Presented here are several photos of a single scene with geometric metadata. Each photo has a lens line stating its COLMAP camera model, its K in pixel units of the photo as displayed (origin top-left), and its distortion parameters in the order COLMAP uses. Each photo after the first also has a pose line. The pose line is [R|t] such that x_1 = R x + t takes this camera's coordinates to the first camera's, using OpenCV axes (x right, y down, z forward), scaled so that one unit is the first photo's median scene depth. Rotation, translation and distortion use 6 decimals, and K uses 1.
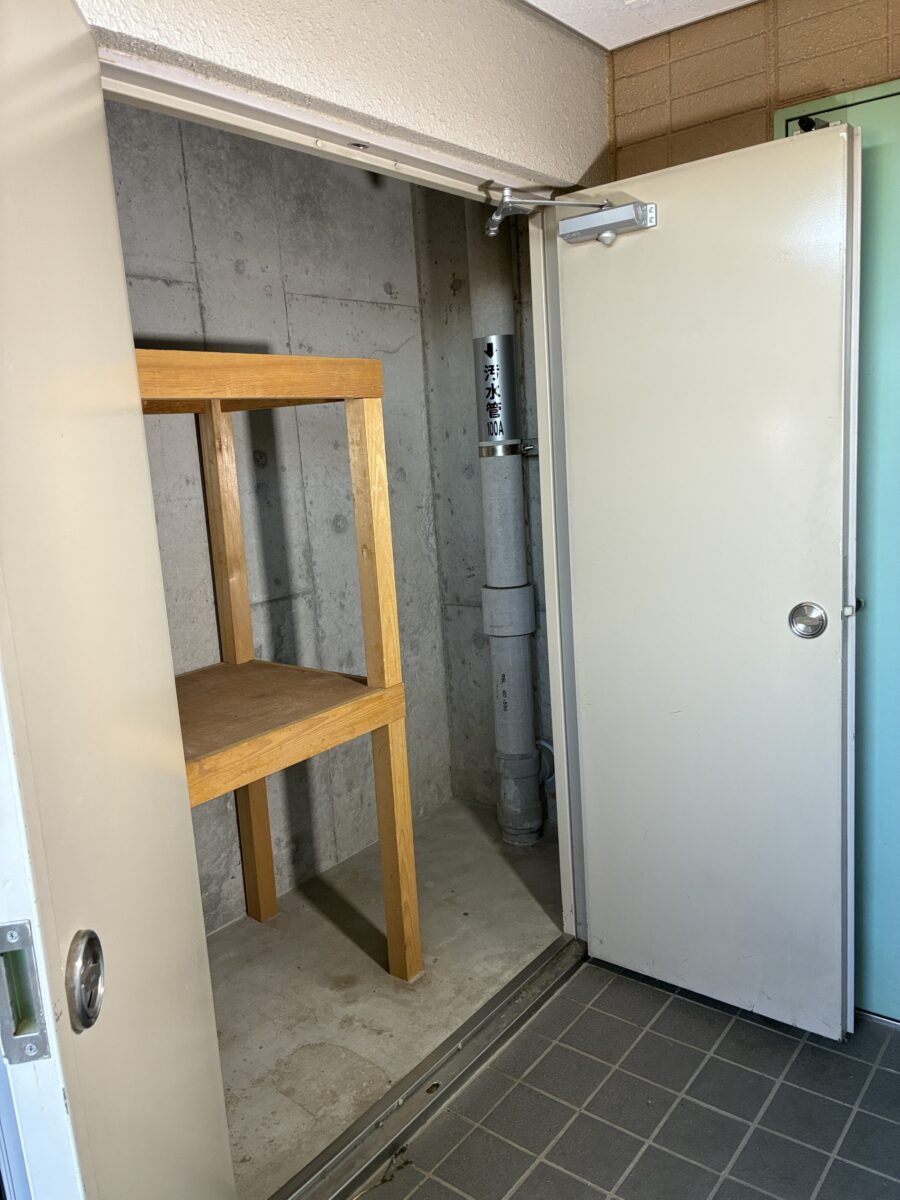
lens RADIAL K [[902.5, 0, 450.0], [0, 902.5, 600.0], [0, 0, 1]] dist [0.019143, -0.009794]
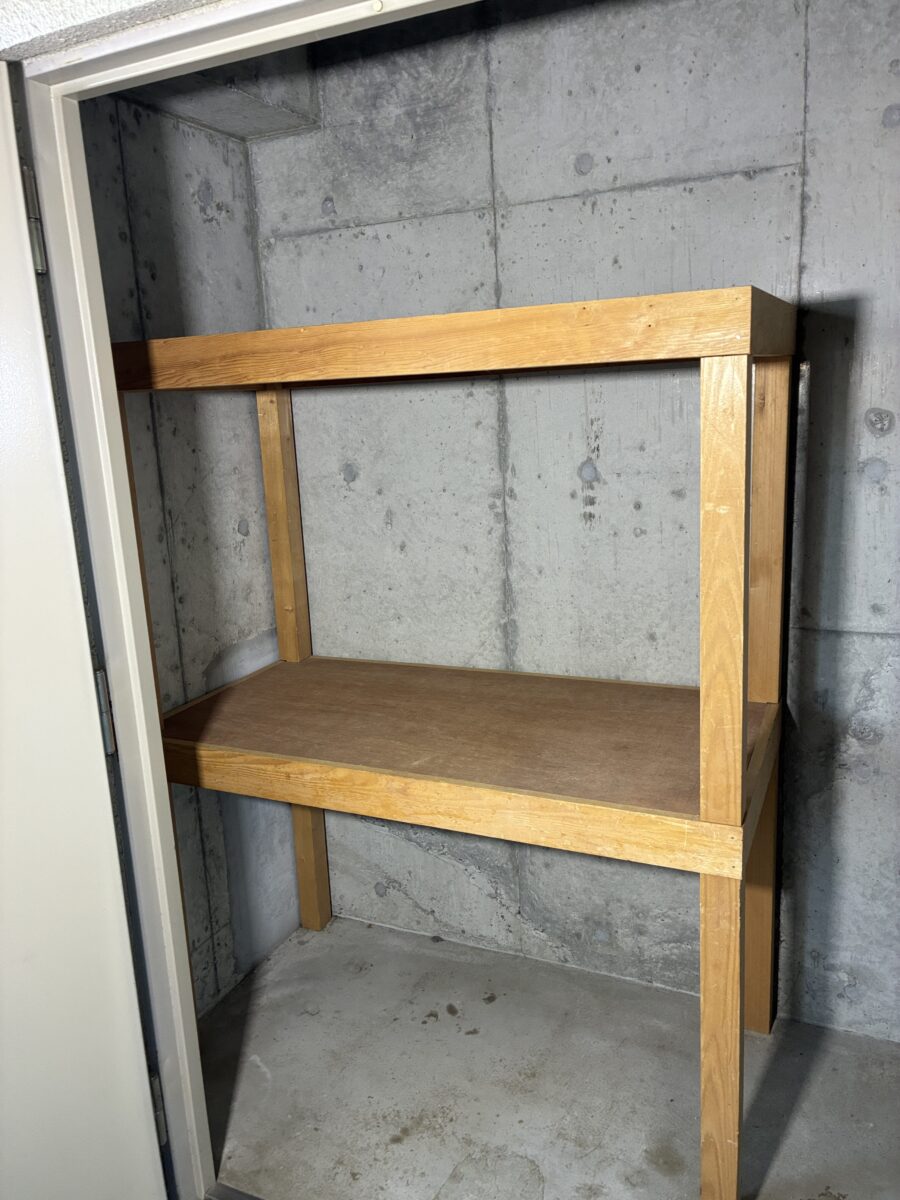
lens RADIAL K [[895.3, 0, 450.0], [0, 895.3, 600.0], [0, 0, 1]] dist [0.072818, -0.110156]
pose [[0.228828, 0.262547, -0.937394, 0.406886], [-0.131446, 0.962458, 0.237479, -0.163171], [0.964552, 0.068874, 0.254748, 0.608154]]
